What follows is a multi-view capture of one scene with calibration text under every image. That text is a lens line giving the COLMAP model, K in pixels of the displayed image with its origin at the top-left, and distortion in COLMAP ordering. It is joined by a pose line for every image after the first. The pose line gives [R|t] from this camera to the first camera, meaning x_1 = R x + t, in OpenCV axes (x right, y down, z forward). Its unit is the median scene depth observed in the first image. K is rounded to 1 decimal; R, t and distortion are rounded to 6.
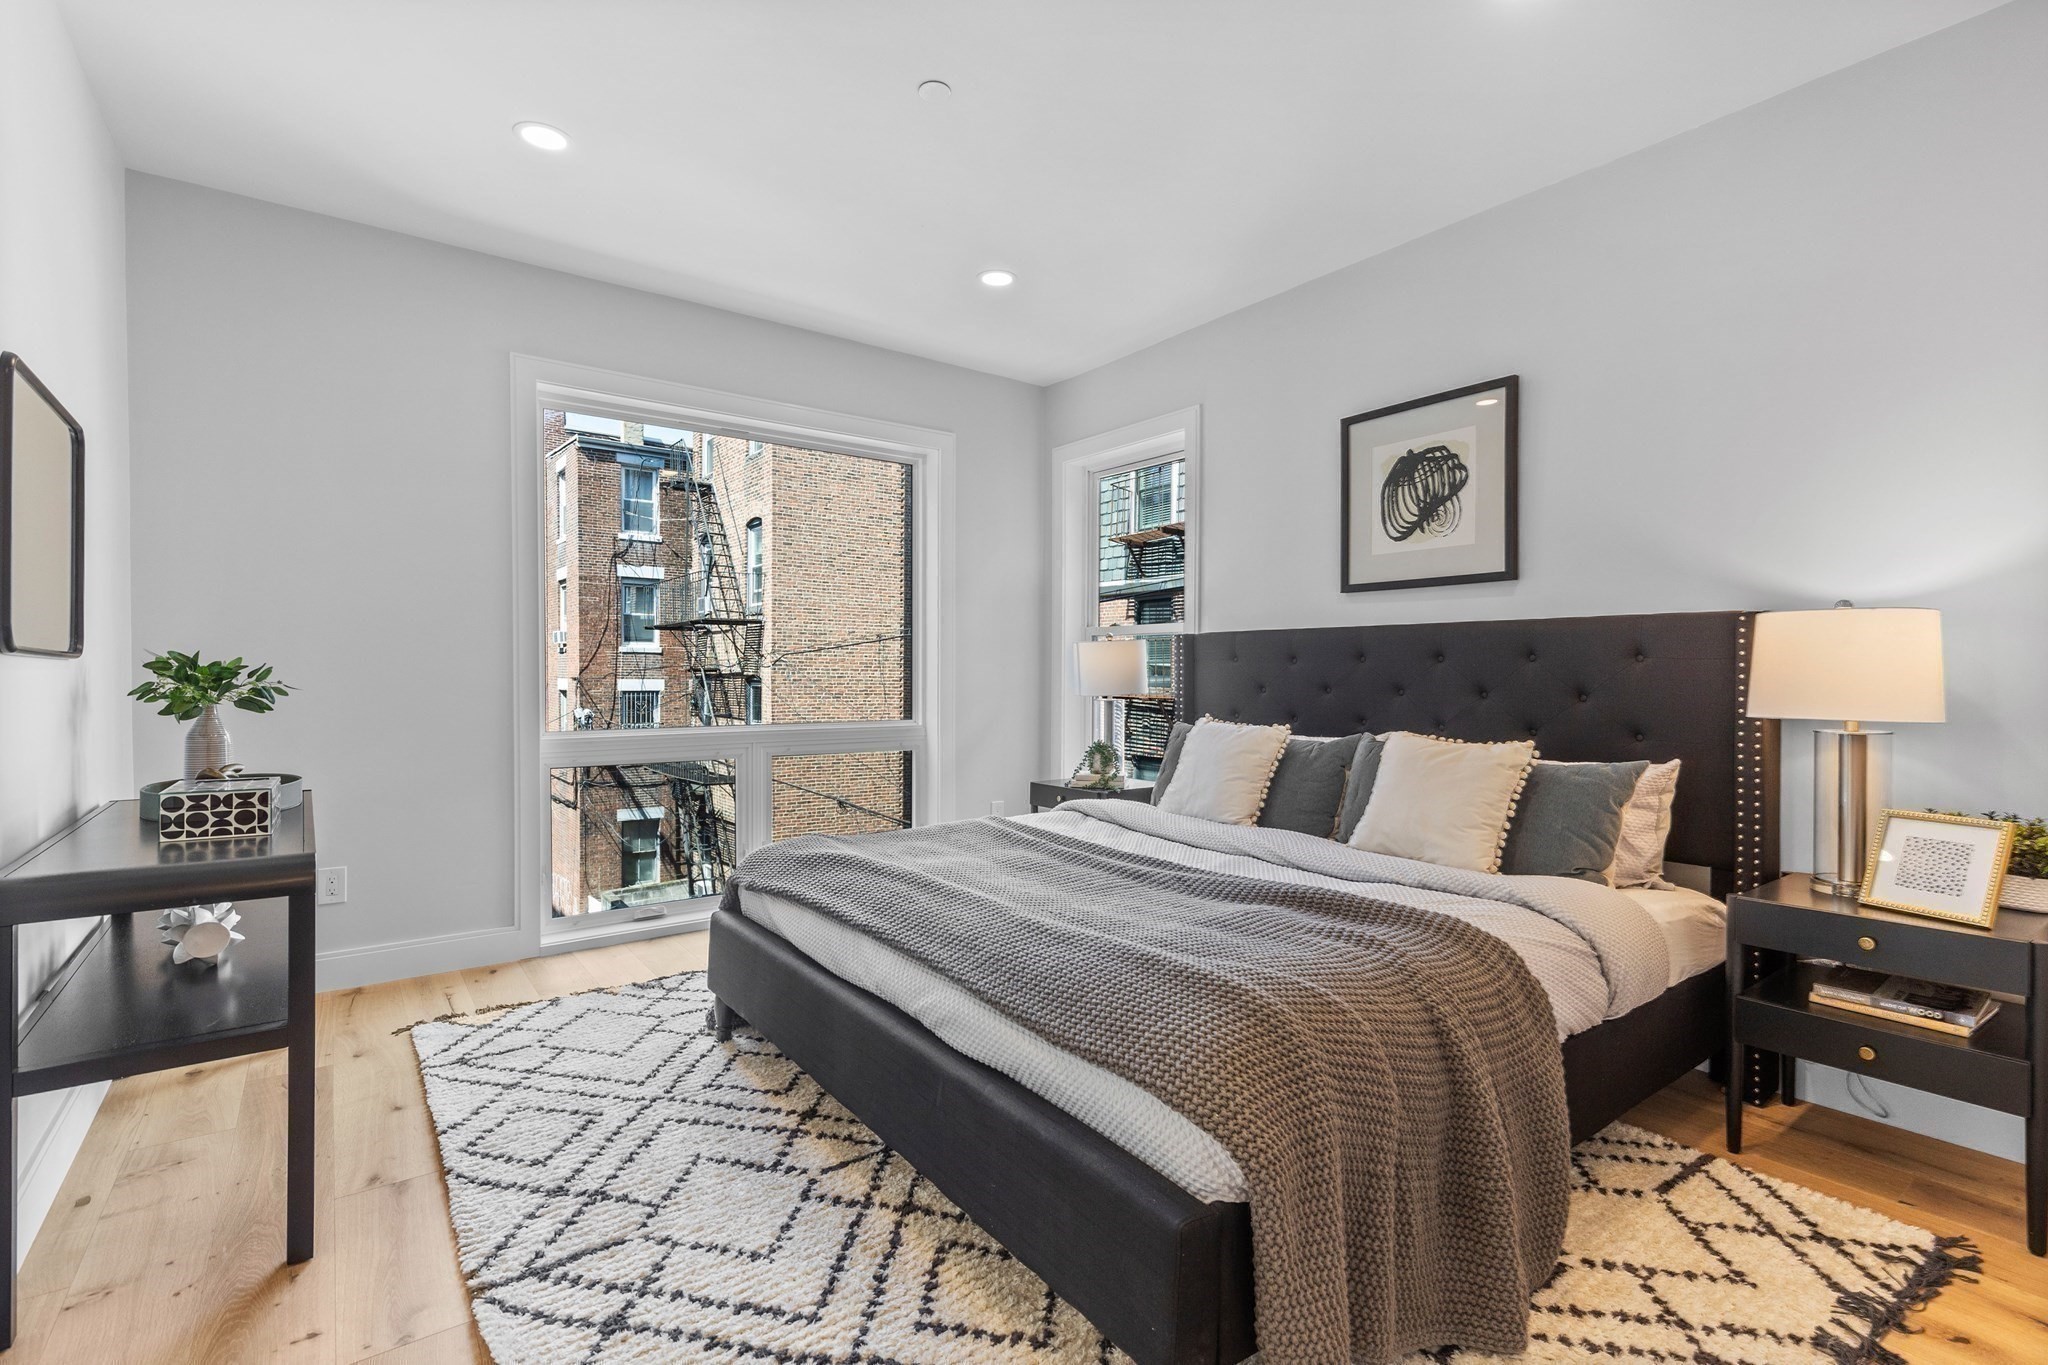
lens RADIAL K [[933.2, 0, 1024.0], [0, 933.2, 682.5], [0, 0, 1]] dist [0.000767, -0.000056]
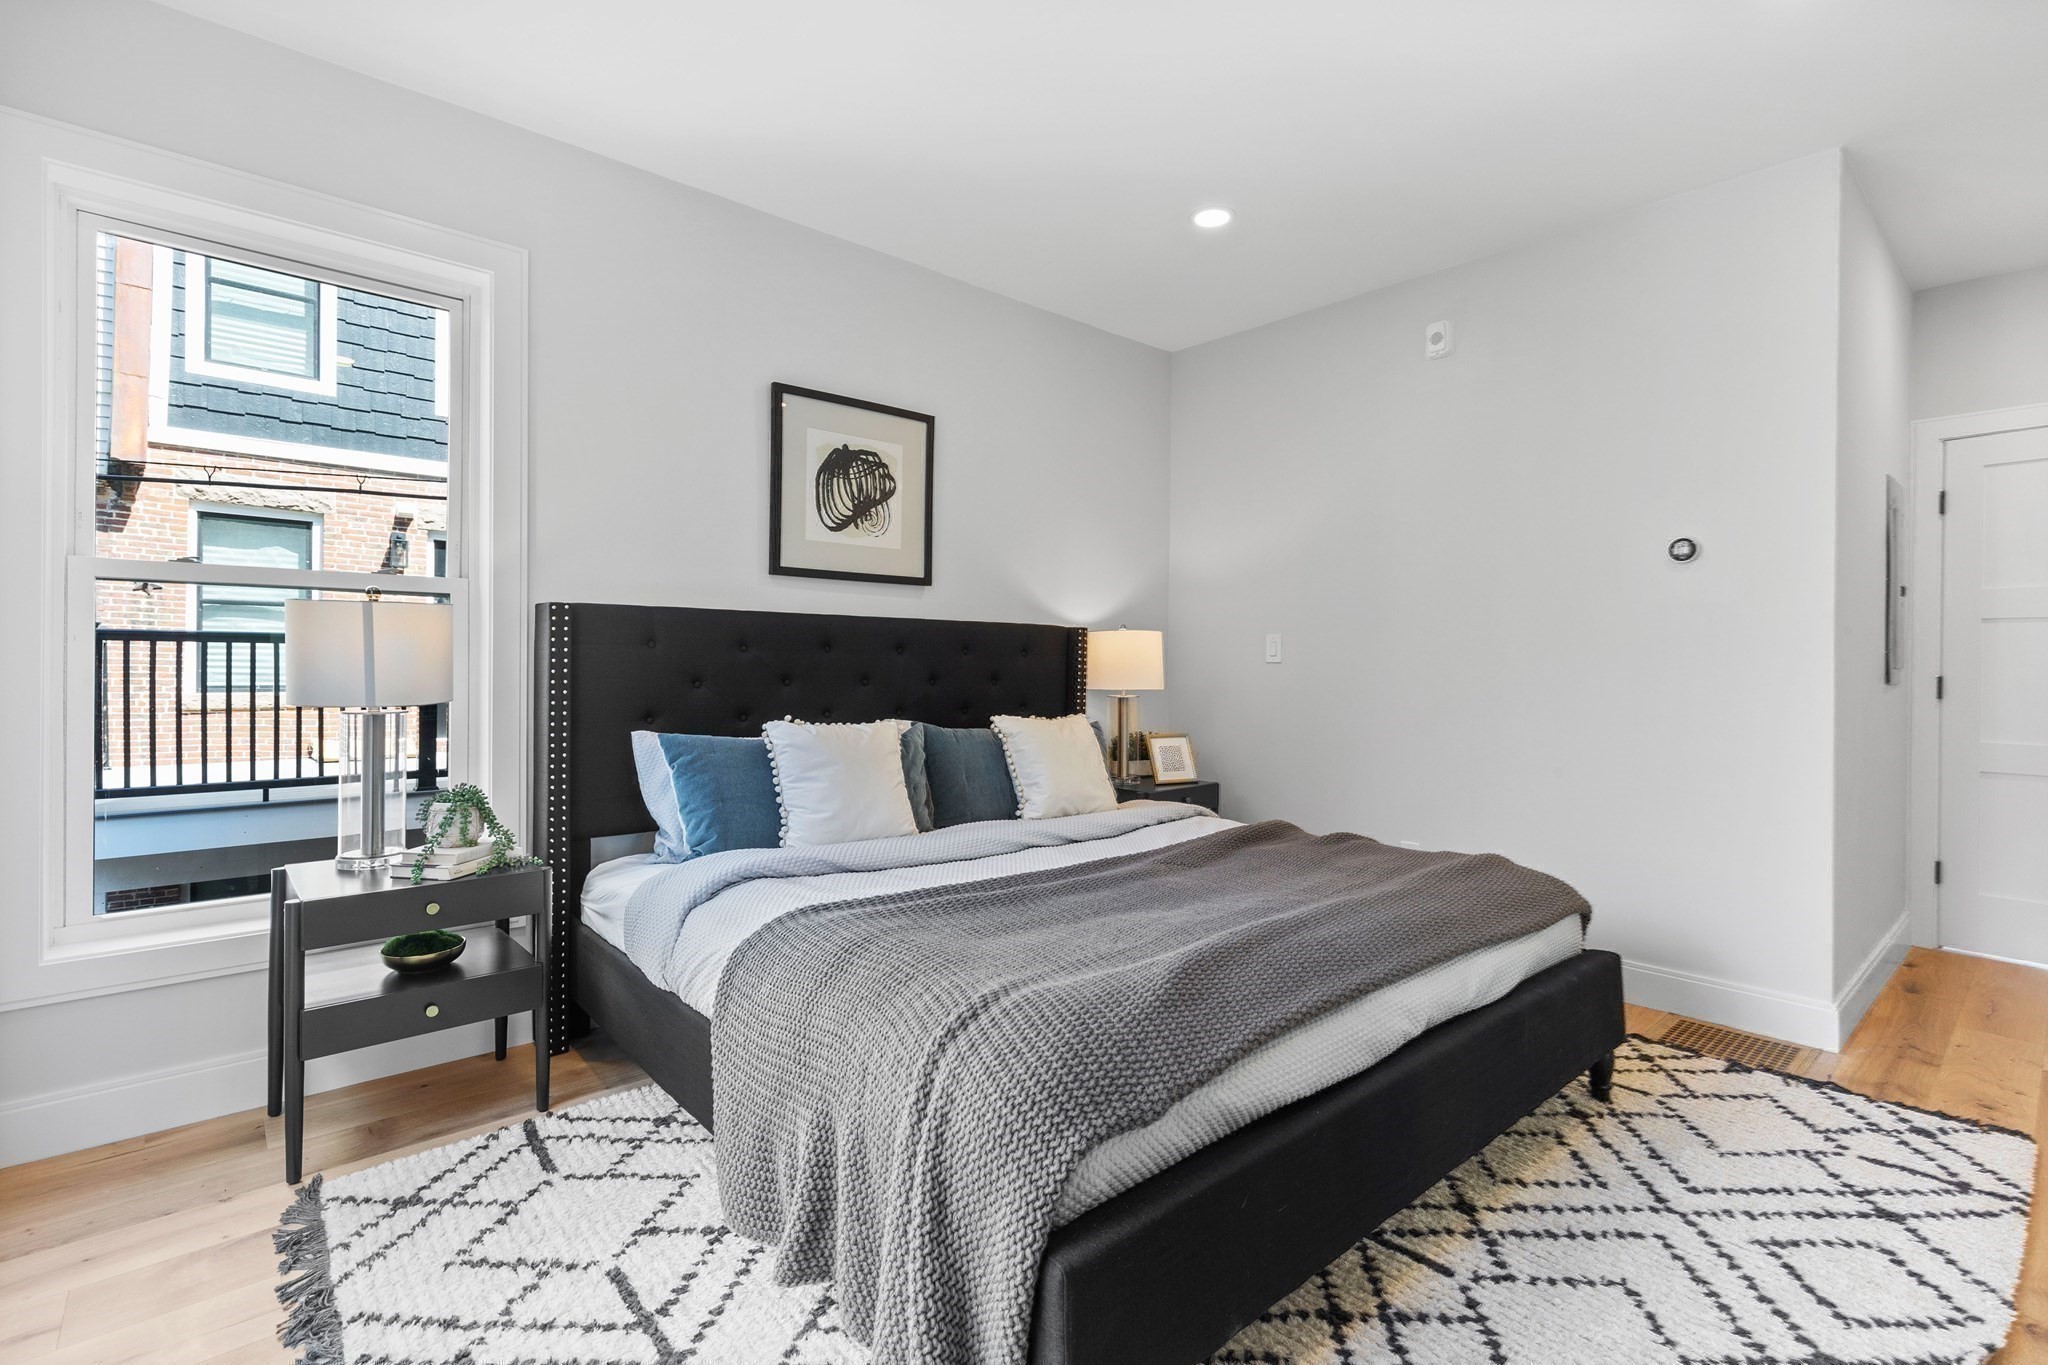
lens RADIAL K [[956.5, 0, 1059.2], [0, 956.5, 627.5], [0, 0, 1]] dist [0.040557, -0.000228]
pose [[-0.110570, 0.019173, 0.993683, -0.666334], [-0.002058, 0.999807, -0.019520, -0.030045], [-0.993866, -0.004203, -0.110509, 0.903484]]
